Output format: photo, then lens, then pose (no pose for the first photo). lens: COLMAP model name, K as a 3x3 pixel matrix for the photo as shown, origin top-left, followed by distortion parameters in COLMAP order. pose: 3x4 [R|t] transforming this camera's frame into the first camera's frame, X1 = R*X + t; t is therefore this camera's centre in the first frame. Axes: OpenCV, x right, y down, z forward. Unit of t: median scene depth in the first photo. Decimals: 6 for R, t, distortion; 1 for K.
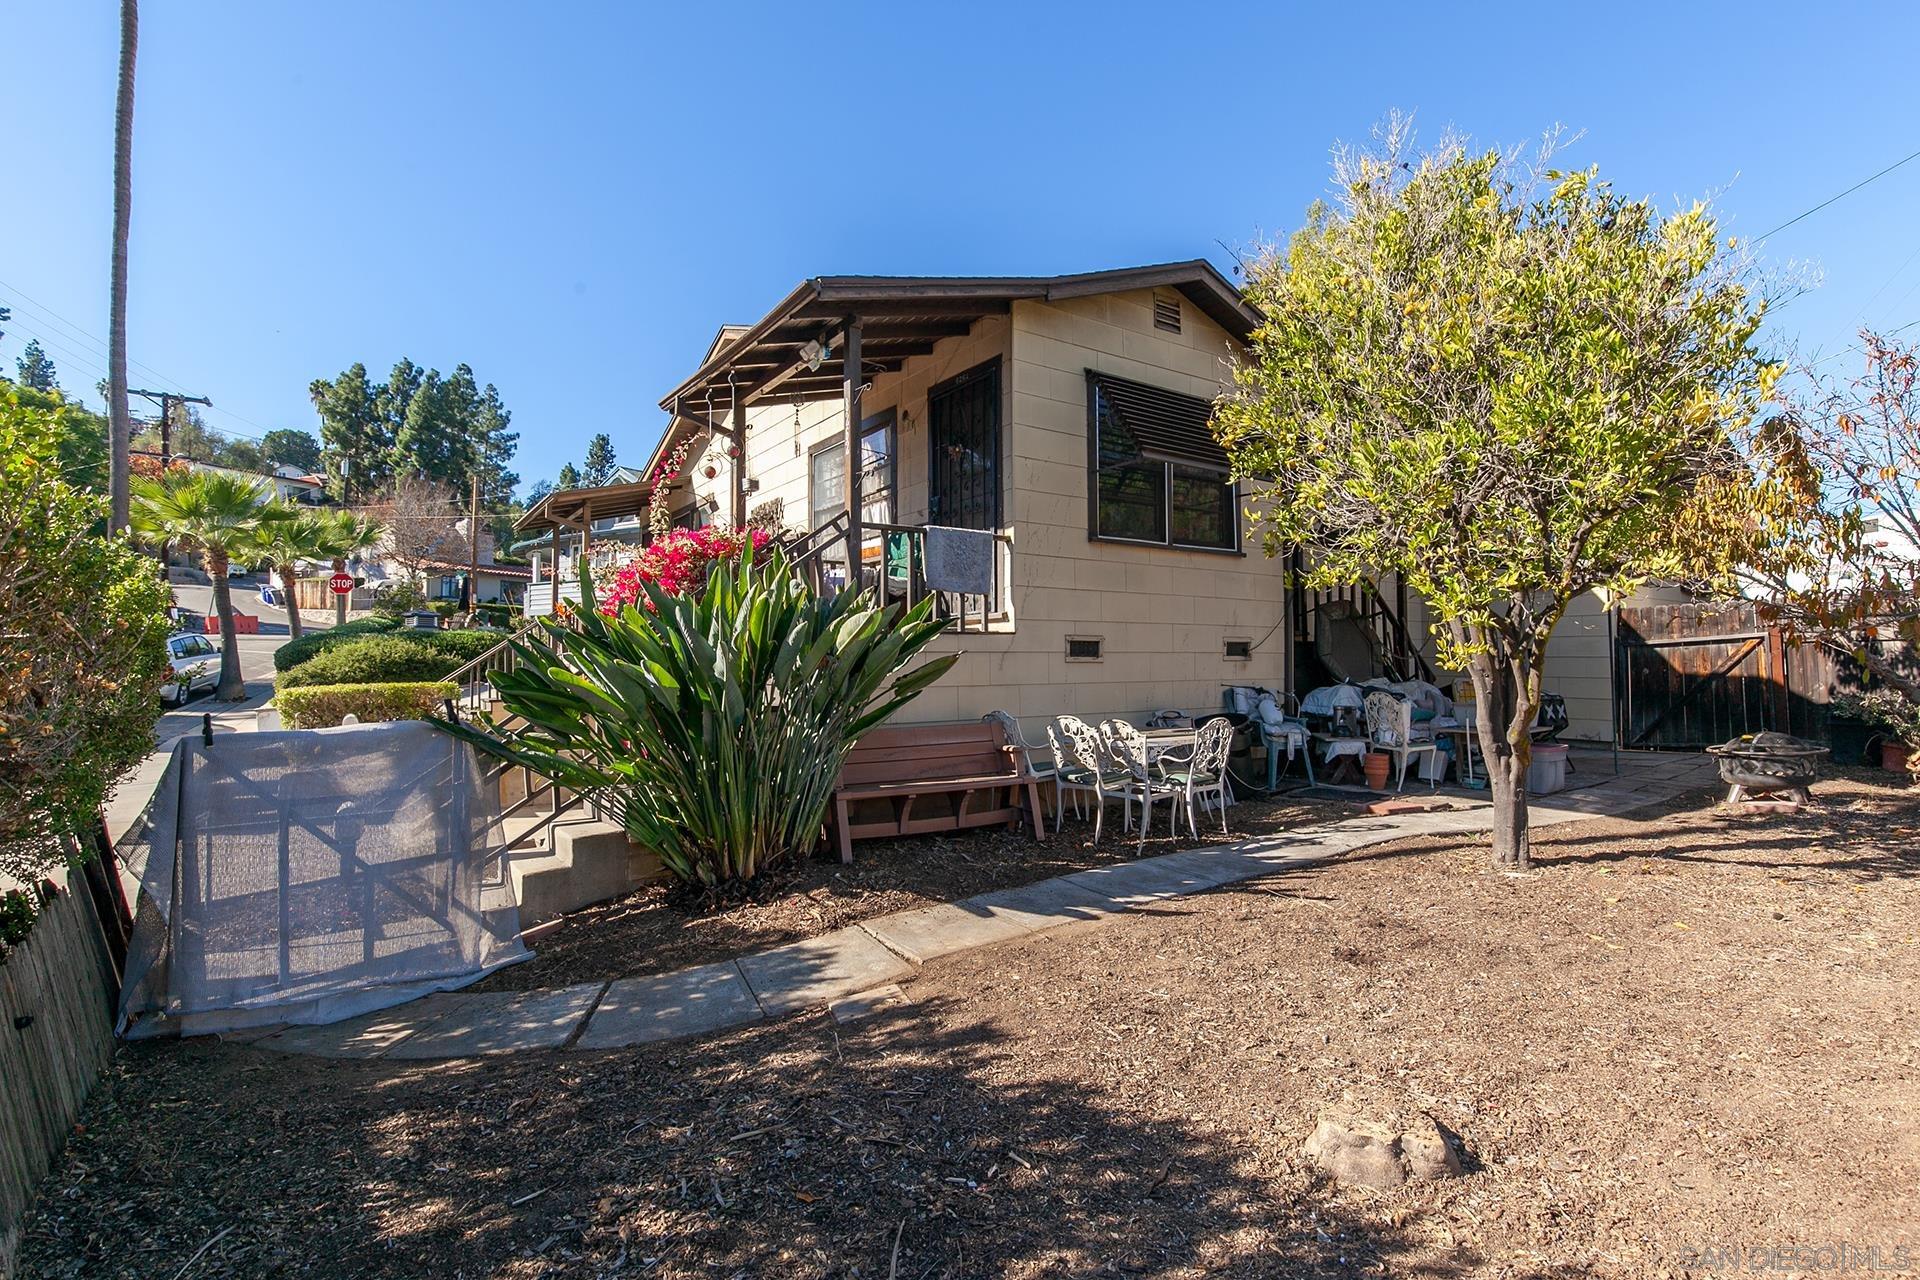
lens RADIAL K [[928.2, 0, 963.3], [0, 928.2, 647.2], [0, 0, 1]] dist [0.001099, -0.000462]
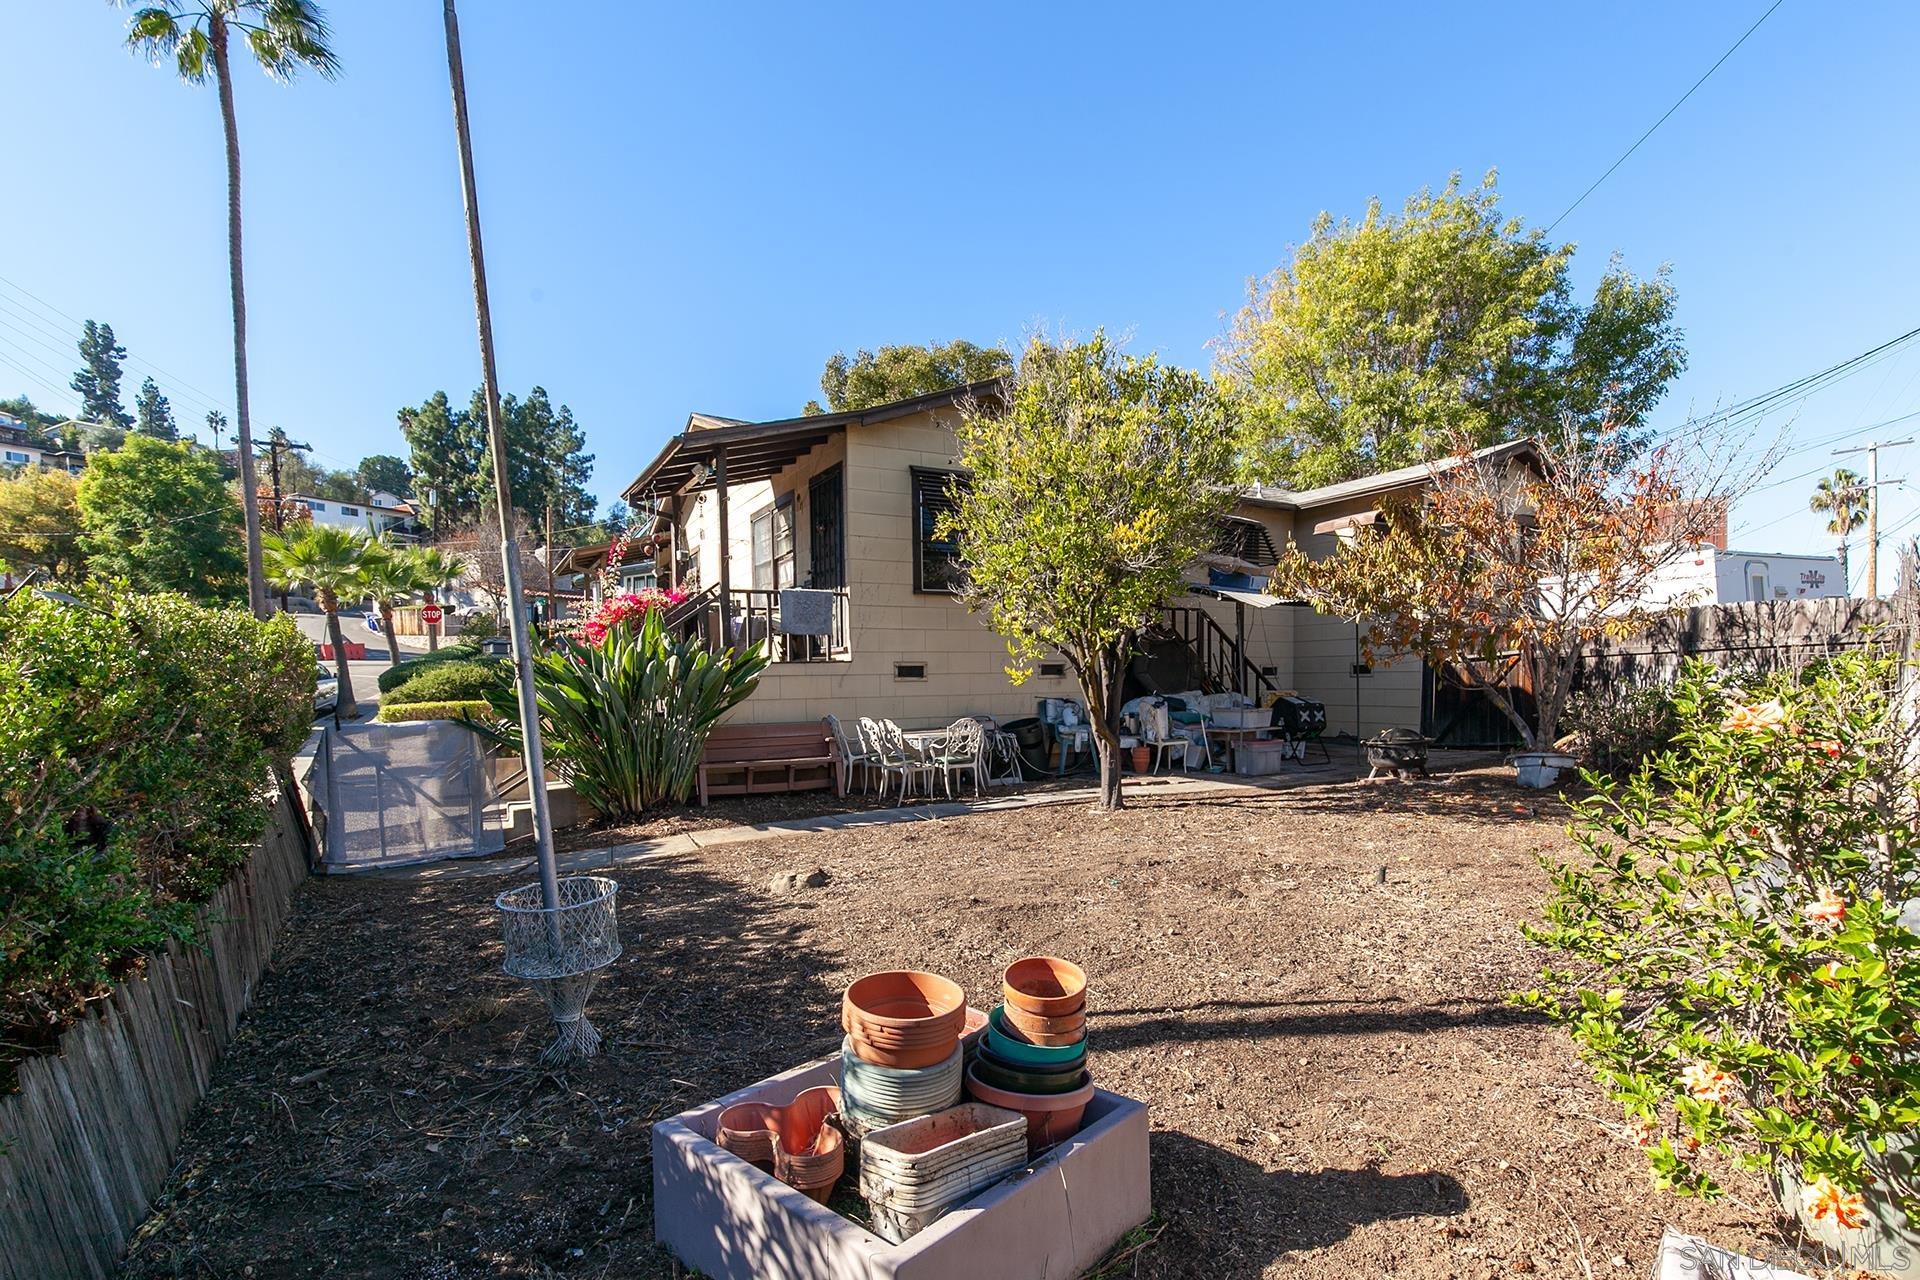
lens RADIAL K [[928.2, 0, 930.2], [0, 928.2, 746.8], [0, 0, 1]] dist [0.001099, -0.000462]
pose [[0.994343, -0.001804, -0.106199, 0.240927], [0.011234, 0.996034, 0.088265, -0.006783], [0.105619, -0.088959, 0.990420, -0.308177]]
